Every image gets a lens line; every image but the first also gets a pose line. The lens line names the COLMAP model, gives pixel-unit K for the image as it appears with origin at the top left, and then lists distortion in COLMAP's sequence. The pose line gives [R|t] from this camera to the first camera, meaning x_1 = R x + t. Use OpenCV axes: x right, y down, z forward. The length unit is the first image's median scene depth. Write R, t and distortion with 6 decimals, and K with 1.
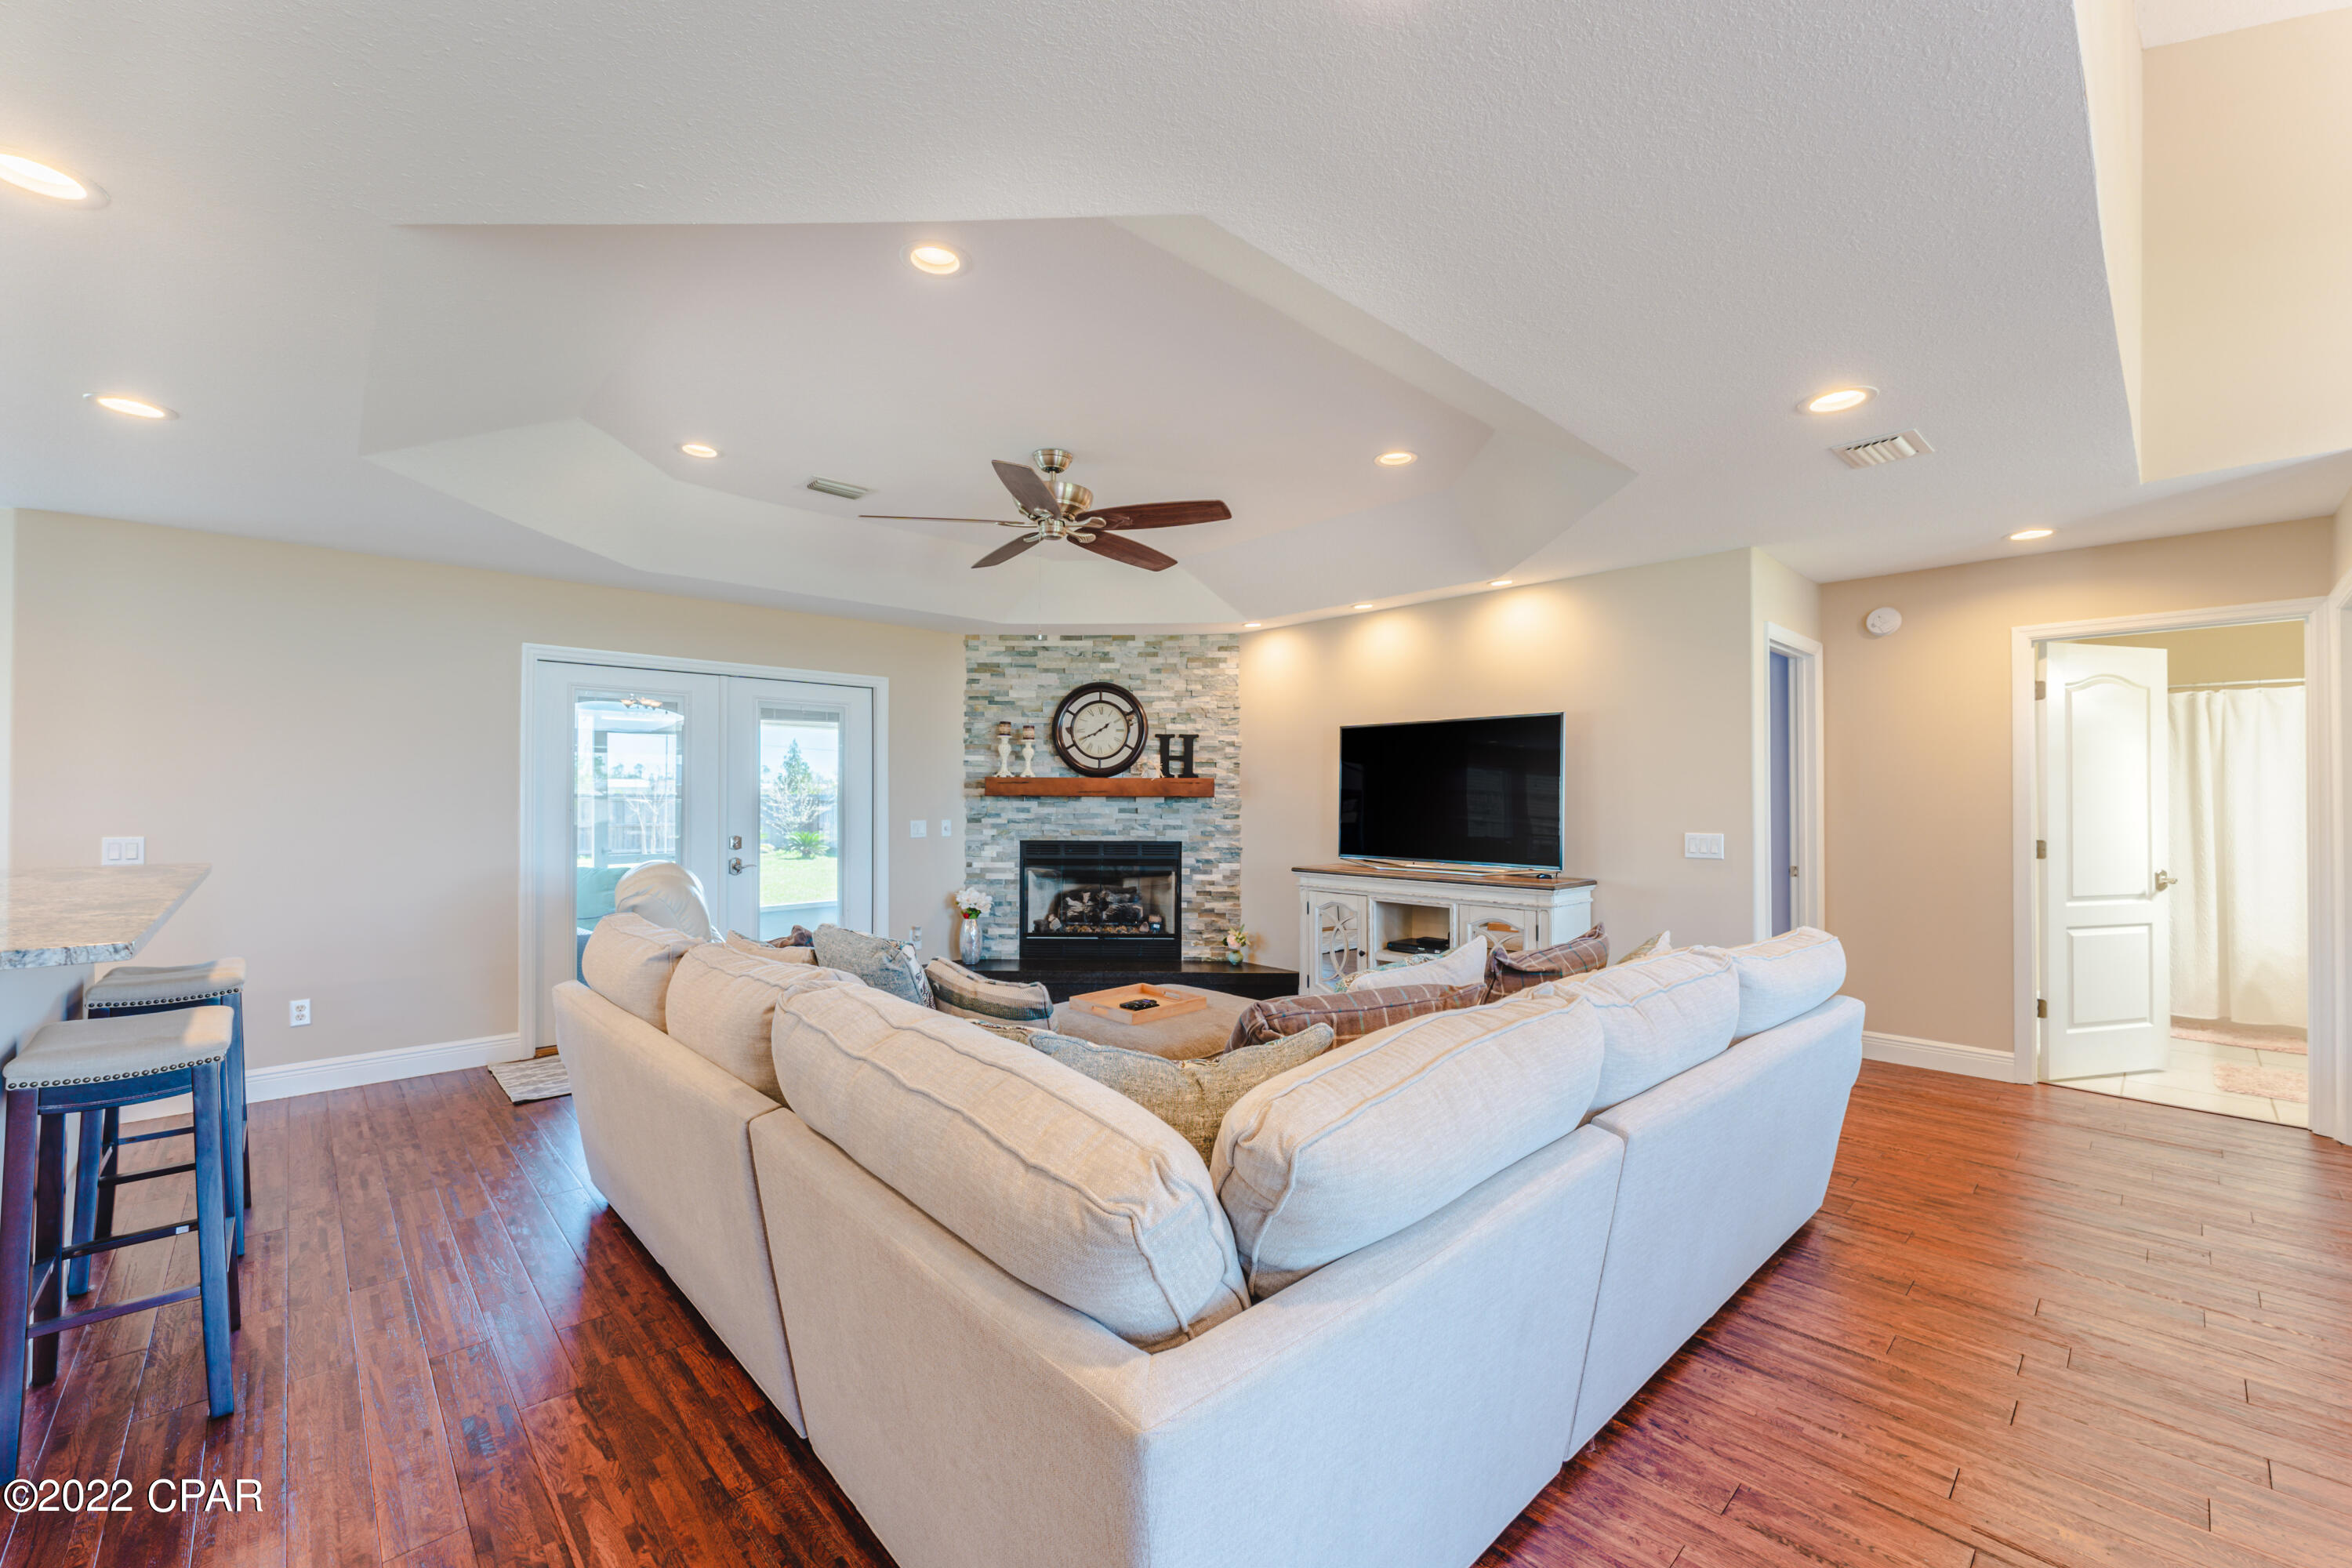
lens RADIAL K [[946.5, 0, 1173.8], [0, 946.5, 792.1], [0, 0, 1]] dist [0.001141, 0.000071]
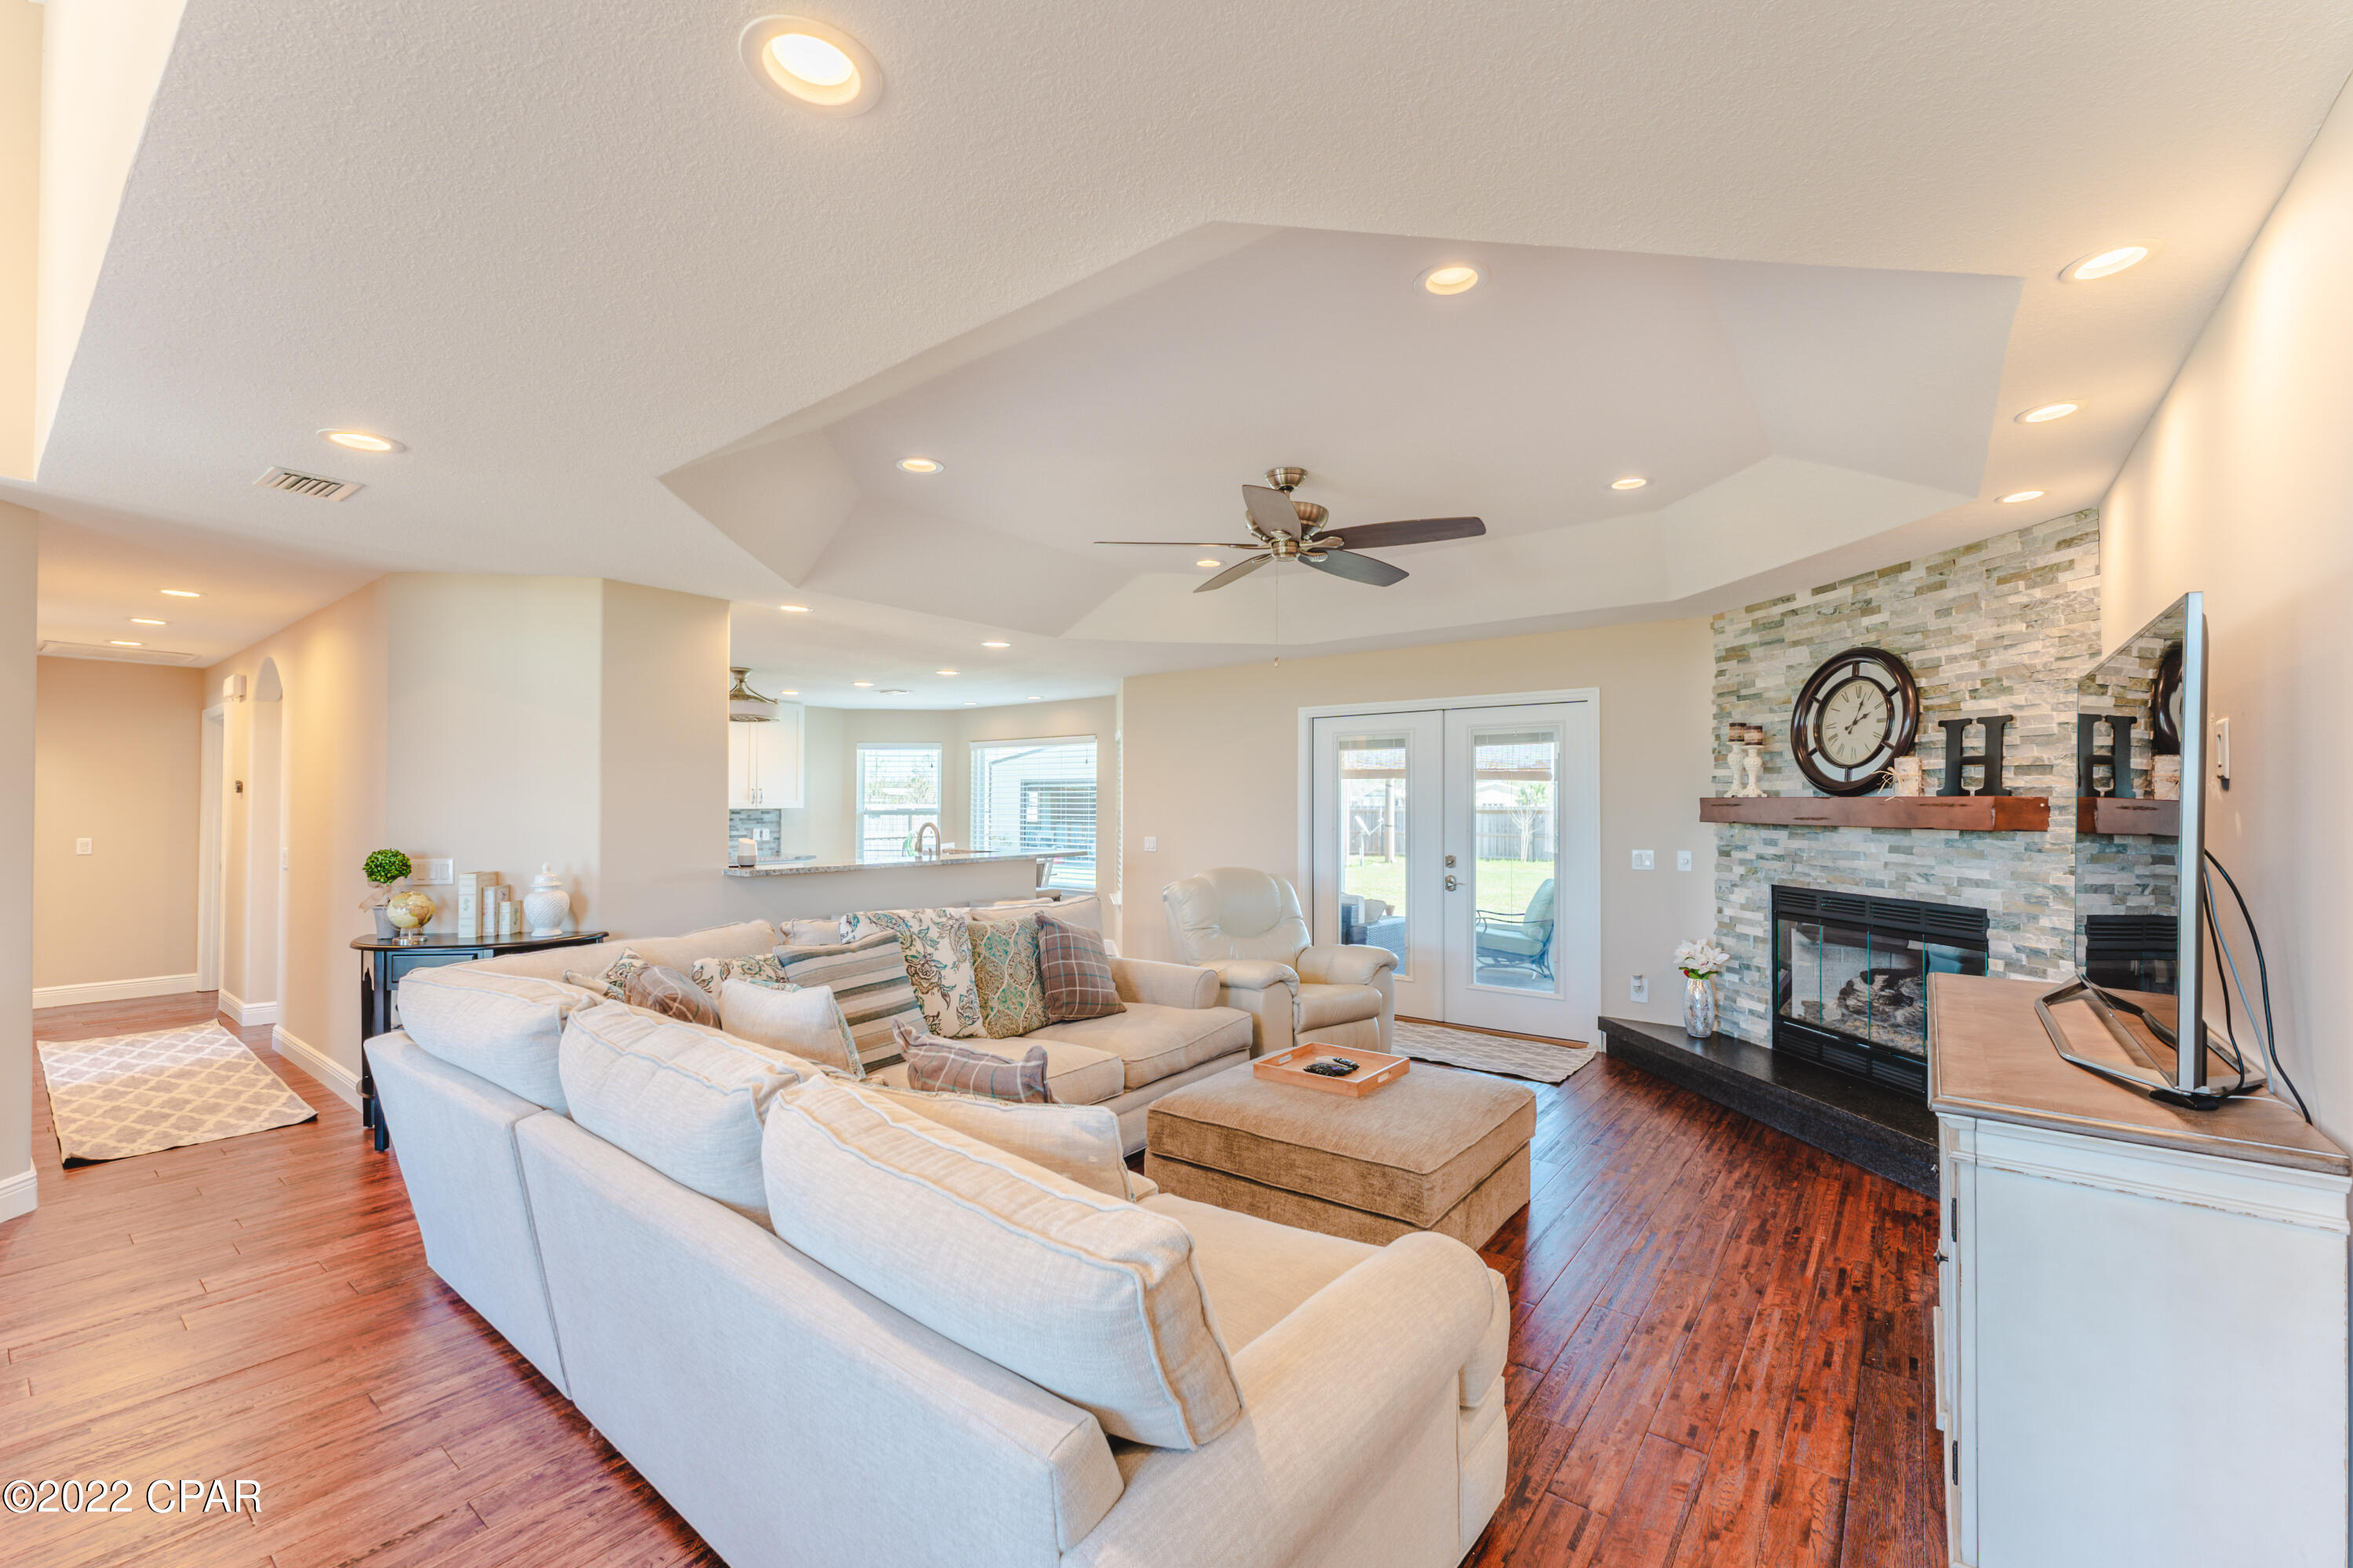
lens RADIAL K [[946.8, 0, 1174.3], [0, 946.8, 792.1], [0, 0, 1]] dist [0.001141, 0.000071]
pose [[0.156345, -0.014444, -0.987597, 0.484967], [0.002127, 0.999896, -0.014287, -0.009993], [0.987700, 0.000133, 0.156359, 0.440991]]
